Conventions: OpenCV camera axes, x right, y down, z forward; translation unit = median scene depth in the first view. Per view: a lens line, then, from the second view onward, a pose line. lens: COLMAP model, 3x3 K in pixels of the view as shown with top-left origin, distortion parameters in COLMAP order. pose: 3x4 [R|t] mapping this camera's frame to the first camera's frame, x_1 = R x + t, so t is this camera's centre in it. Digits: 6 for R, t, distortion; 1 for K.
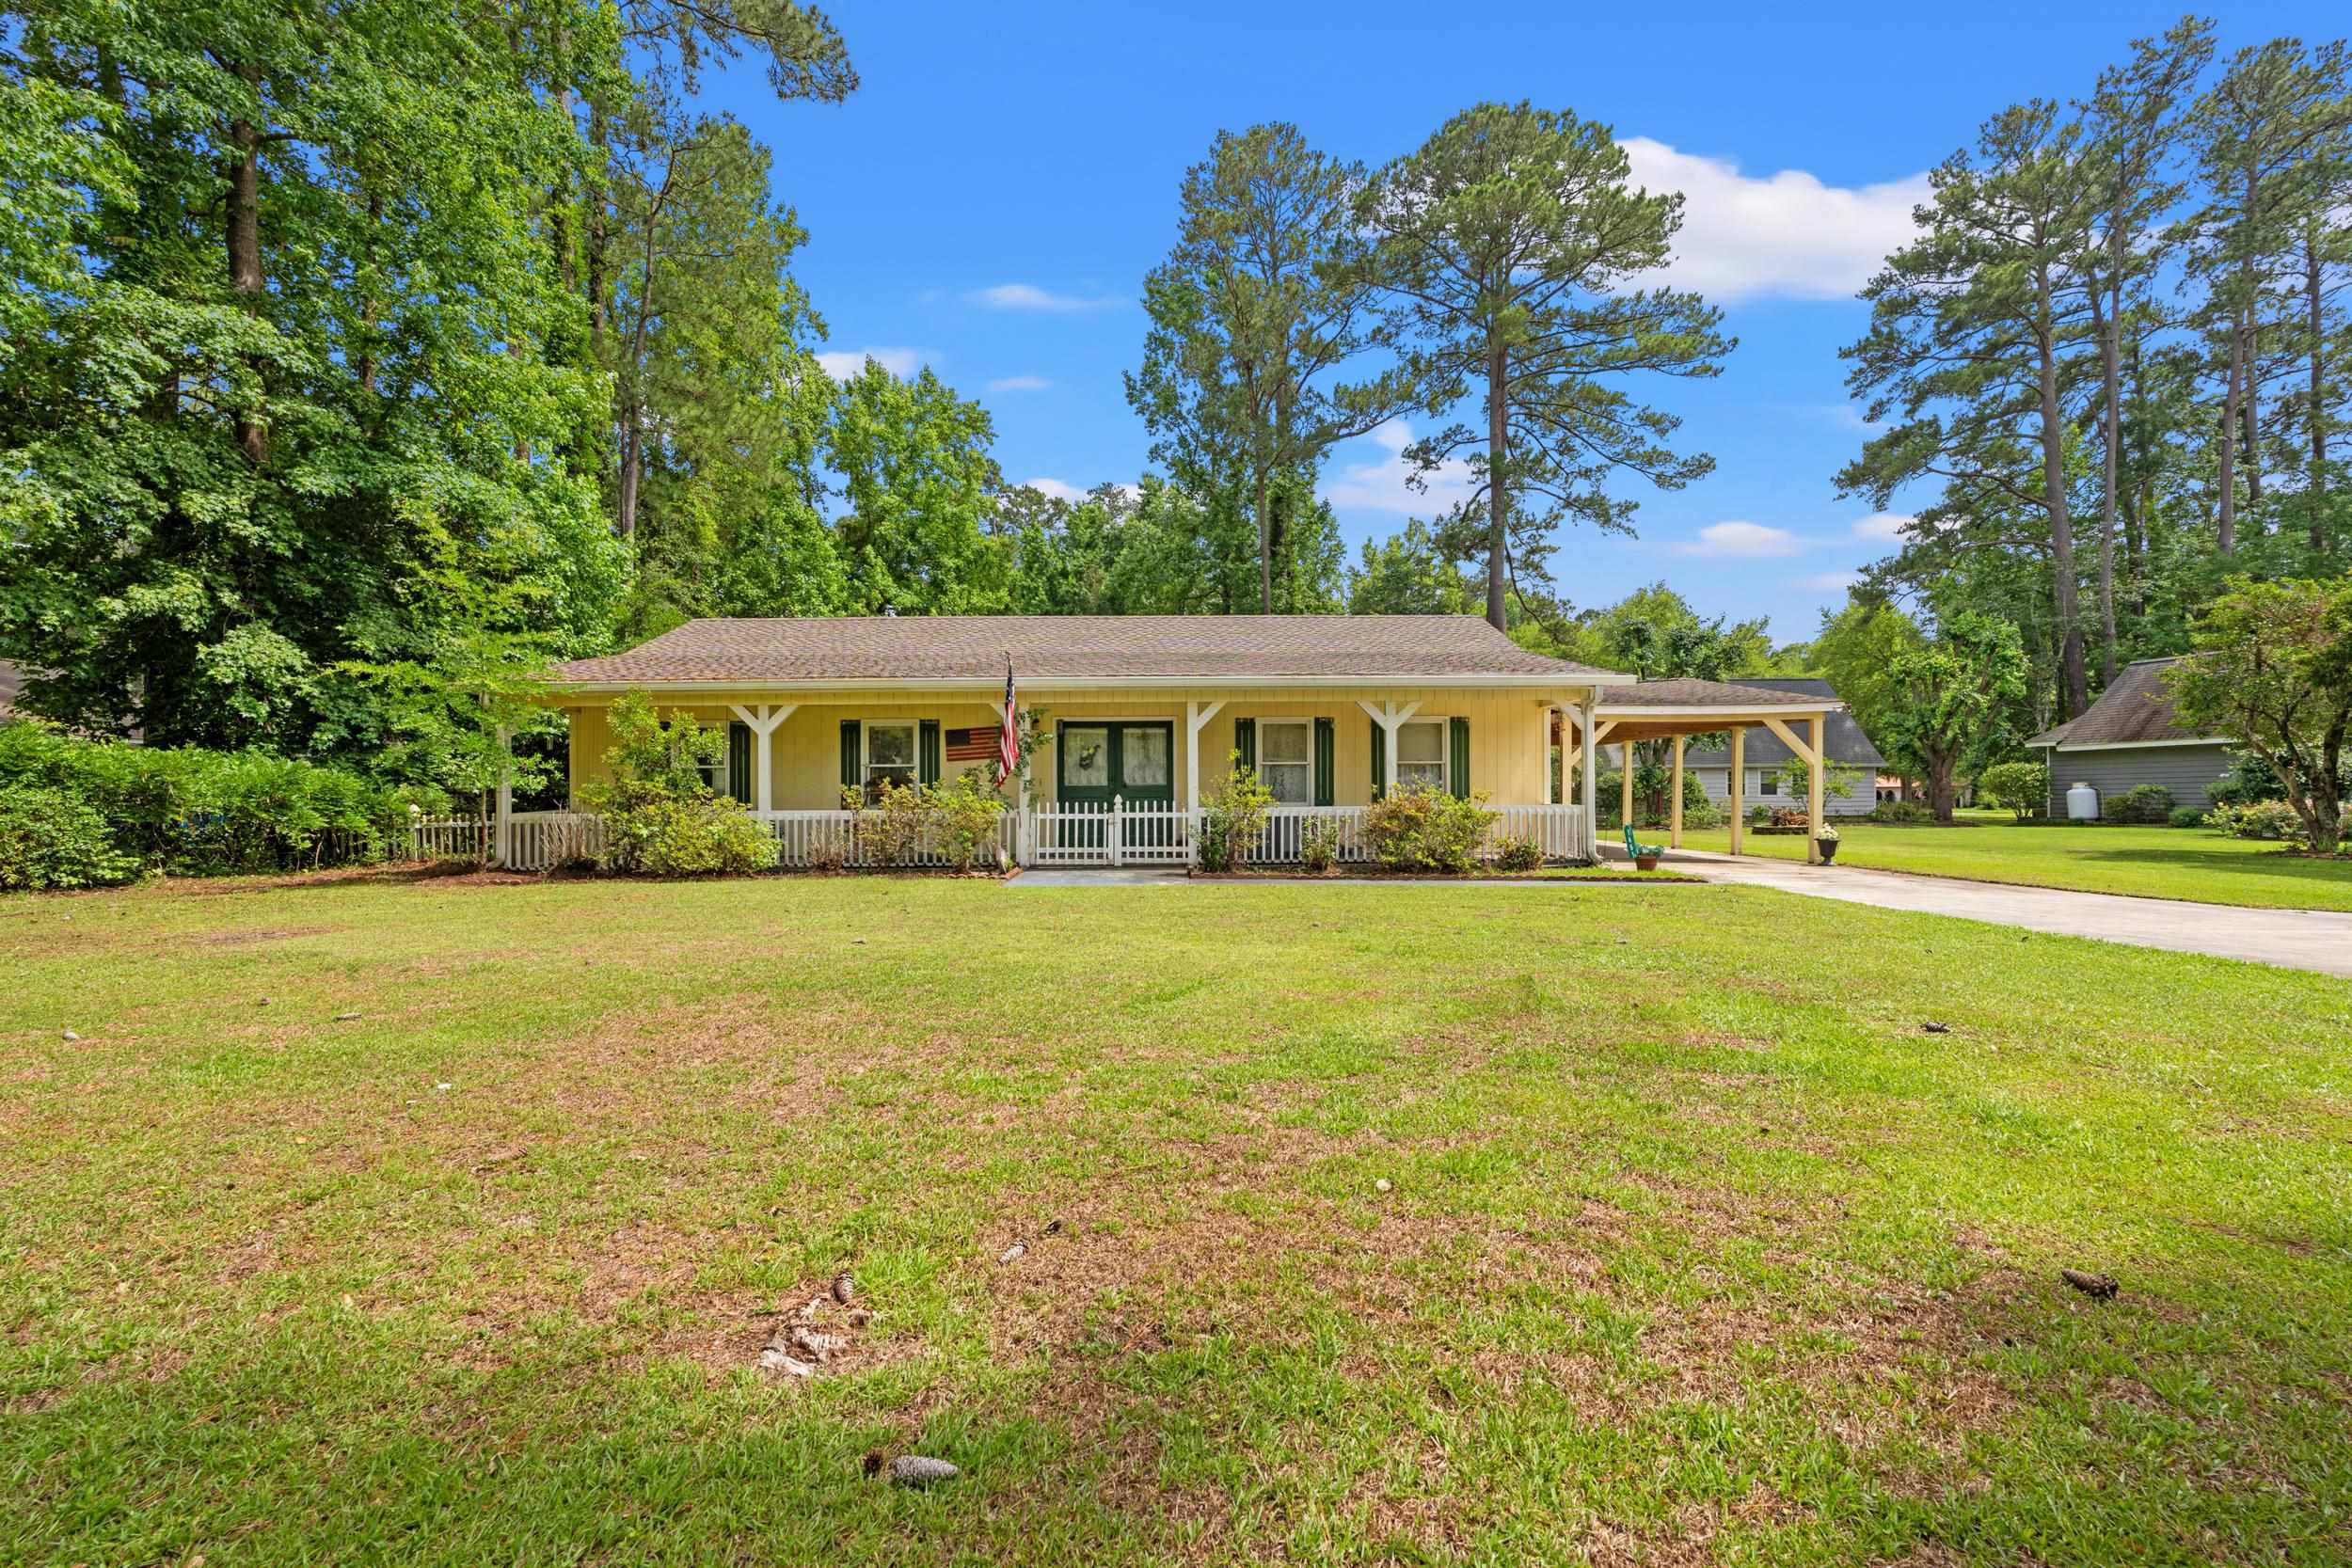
lens RADIAL K [[1032.7, 0, 1191.3], [0, 1032.7, 795.3], [0, 0, 1]] dist [-0.002895, -0.000462]
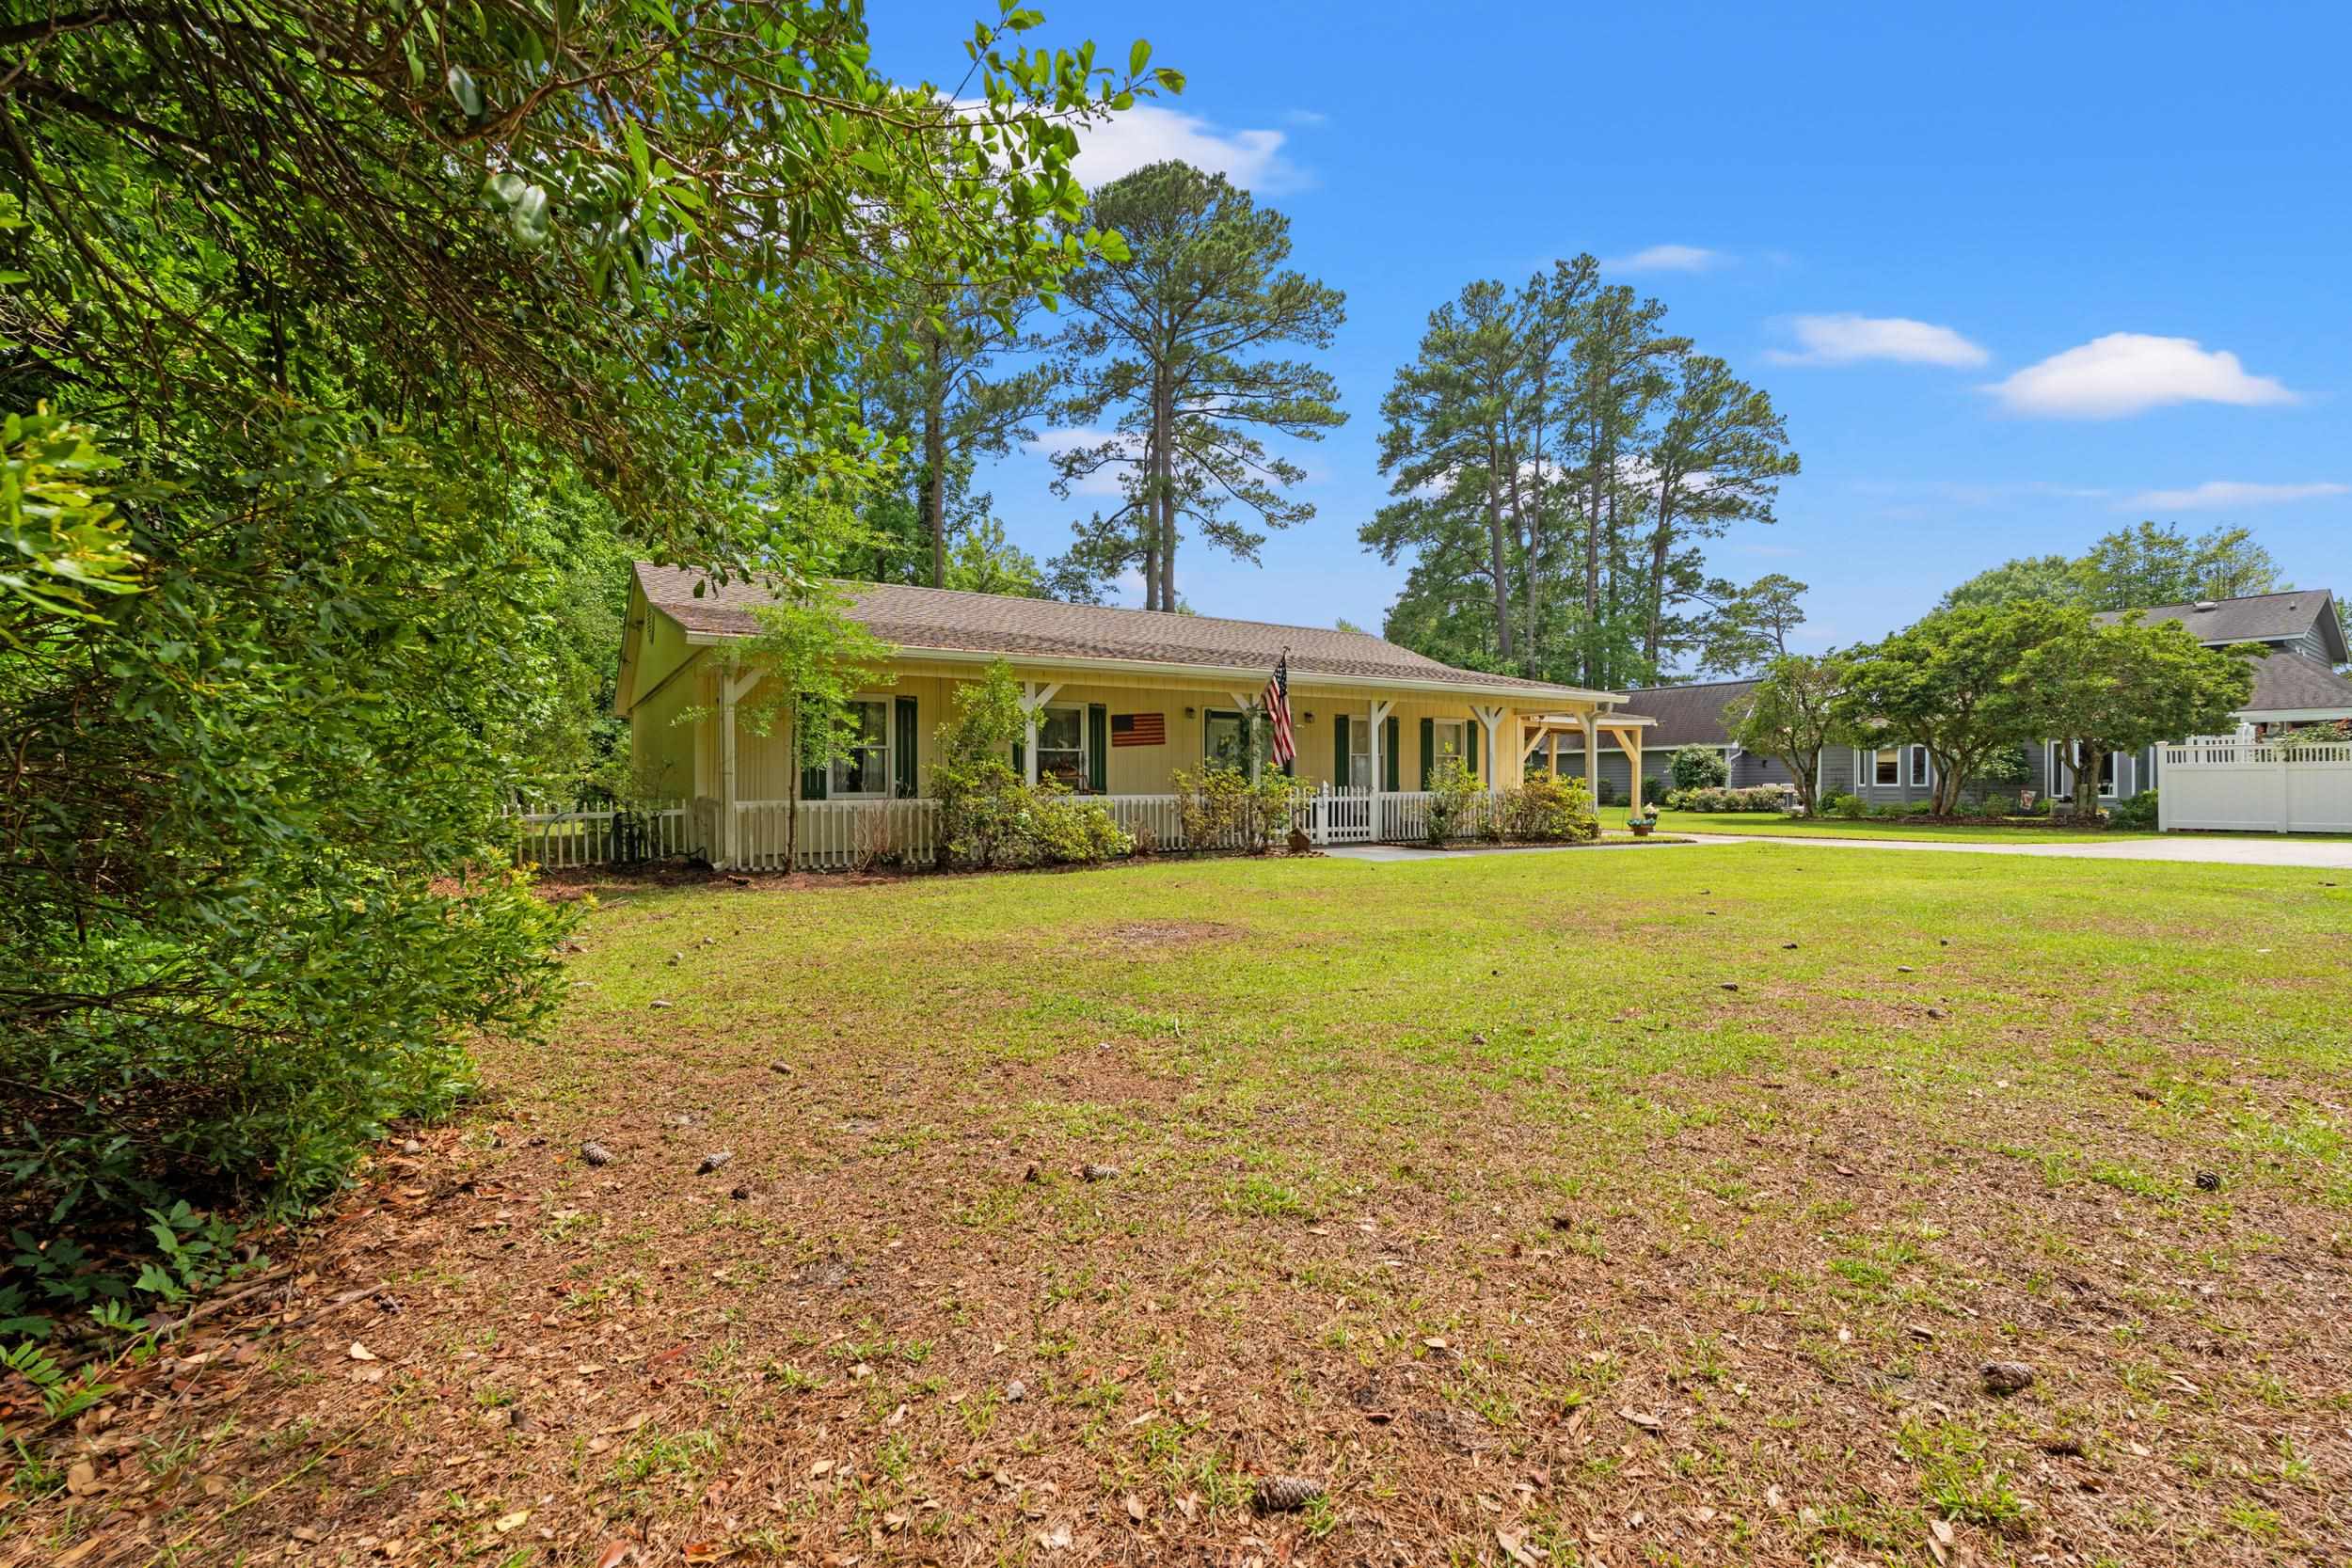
lens RADIAL K [[1032.7, 0, 1182.7], [0, 1032.7, 789.6], [0, 0, 1]] dist [-0.002895, -0.000462]
pose [[0.851780, 0.000197, 0.523900, -0.692507], [-0.001308, 0.999998, 0.001750, 0.006546], [-0.523899, -0.002176, 0.851778, 0.115837]]
